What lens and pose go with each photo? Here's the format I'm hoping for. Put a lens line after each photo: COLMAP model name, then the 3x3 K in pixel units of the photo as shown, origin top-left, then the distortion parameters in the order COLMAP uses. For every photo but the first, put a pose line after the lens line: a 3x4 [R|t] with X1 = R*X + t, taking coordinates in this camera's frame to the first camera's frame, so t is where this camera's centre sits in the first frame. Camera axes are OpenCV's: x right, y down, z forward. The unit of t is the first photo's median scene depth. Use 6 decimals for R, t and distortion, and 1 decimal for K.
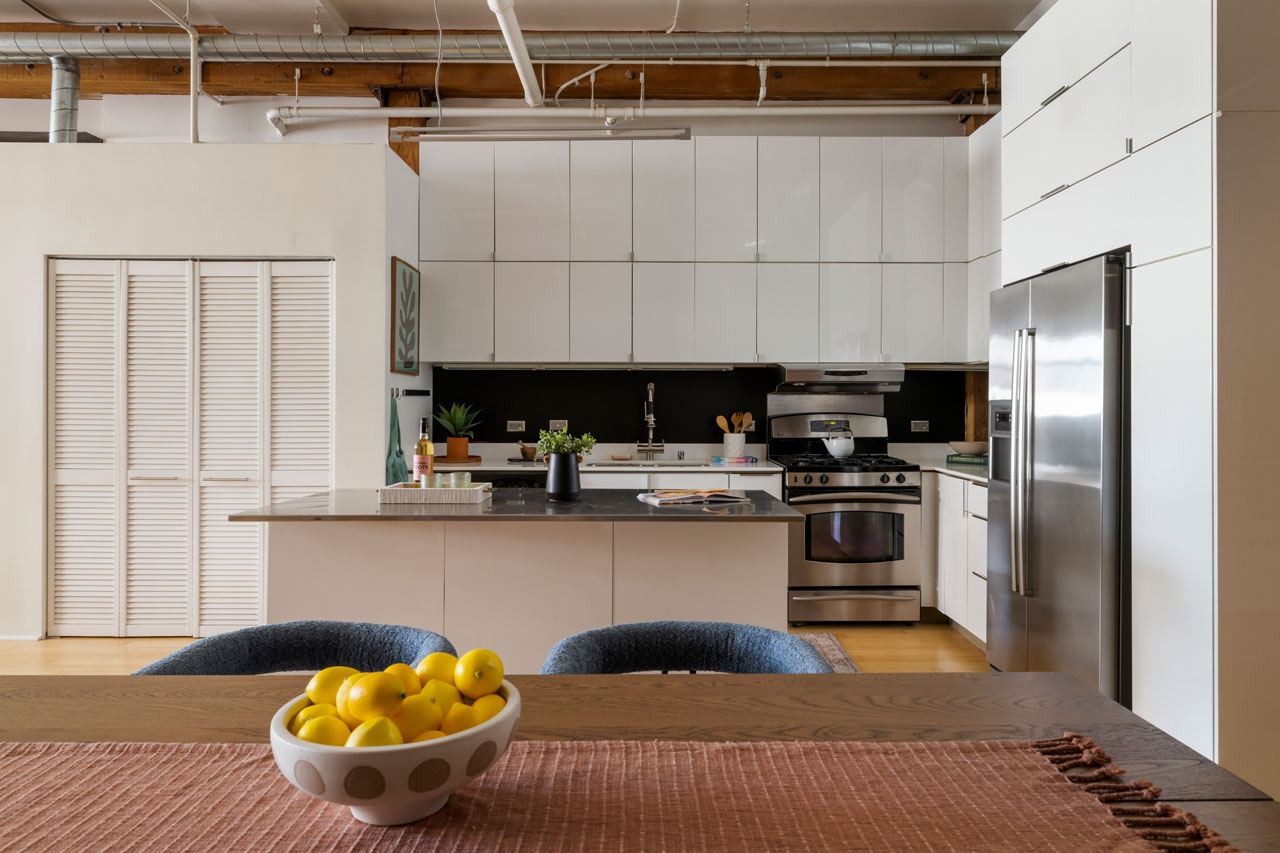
lens RADIAL K [[814.2, 0, 636.4], [0, 814.2, 397.1], [0, 0, 1]] dist [-0.000684, 0.000206]
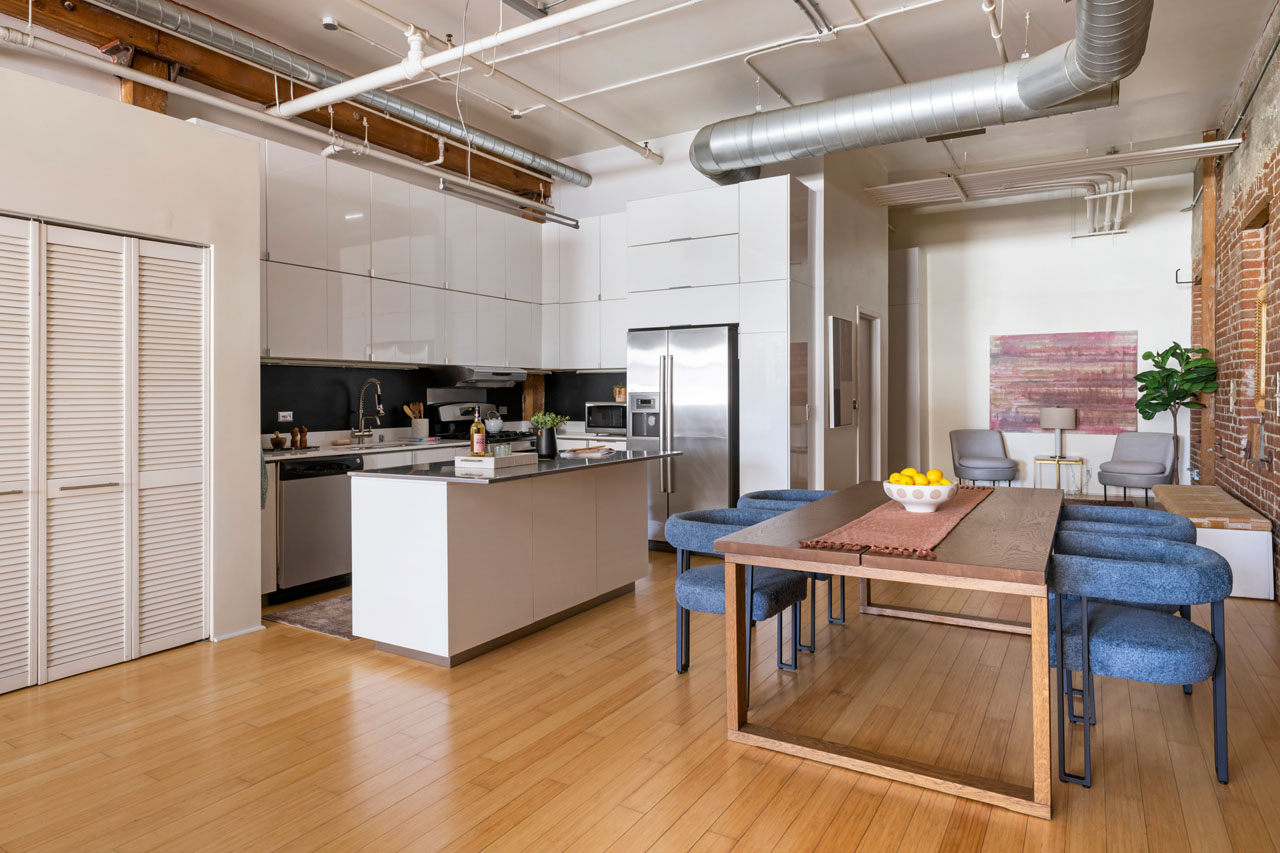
lens RADIAL K [[814.2, 0, 636.4], [0, 814.2, 397.1], [0, 0, 1]] dist [-0.000684, 0.000206]
pose [[0.491887, -0.006336, 0.870636, -0.852847], [0.001464, 0.999978, 0.006451, 0.002444], [-0.870658, -0.001898, 0.491885, 0.072513]]
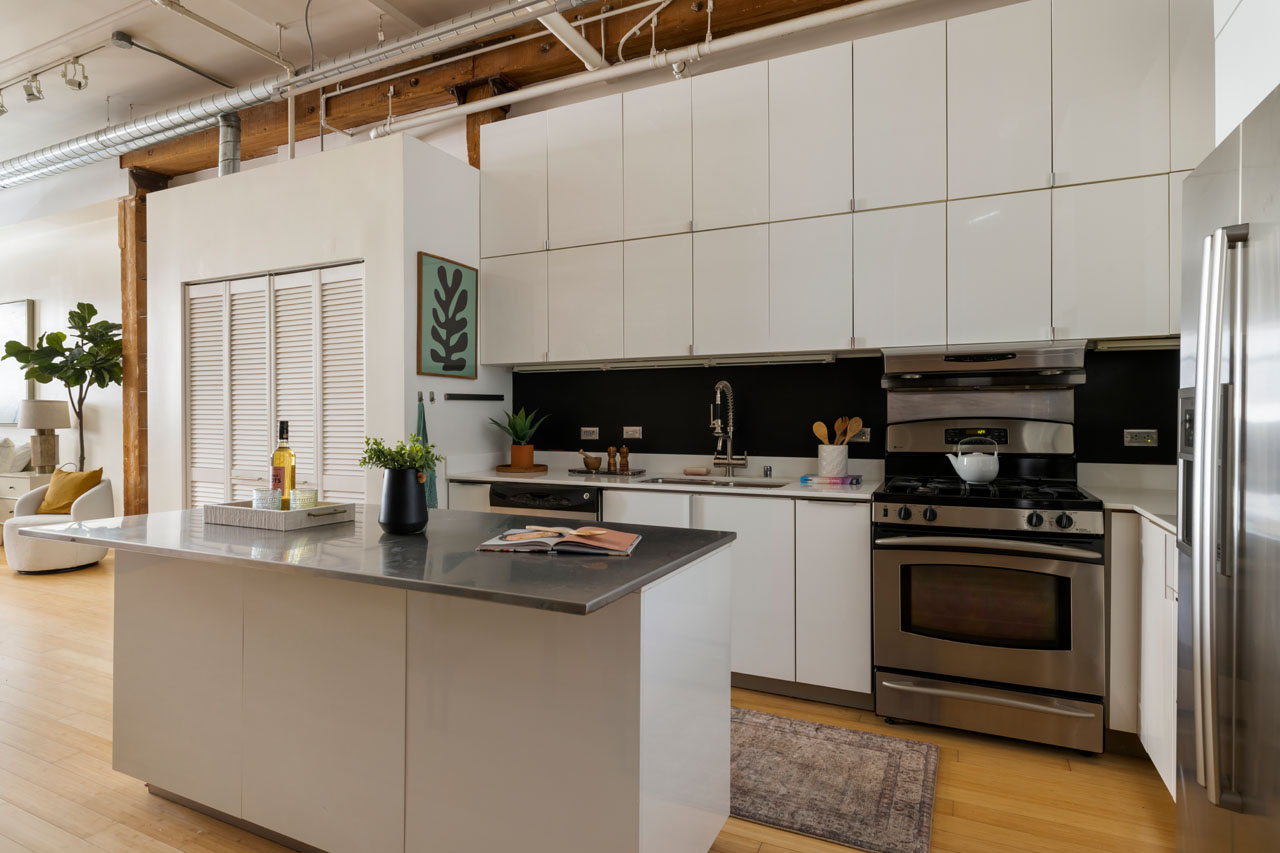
lens RADIAL K [[714.2, 0, 593.3], [0, 714.2, 411.7], [0, 0, 1]] dist [-0.004498, -0.000272]
pose [[0.893461, -0.006461, -0.449094, 0.224978], [0.008276, 0.999964, 0.002078, 0.010845], [0.449064, -0.005574, 0.893482, 0.315593]]
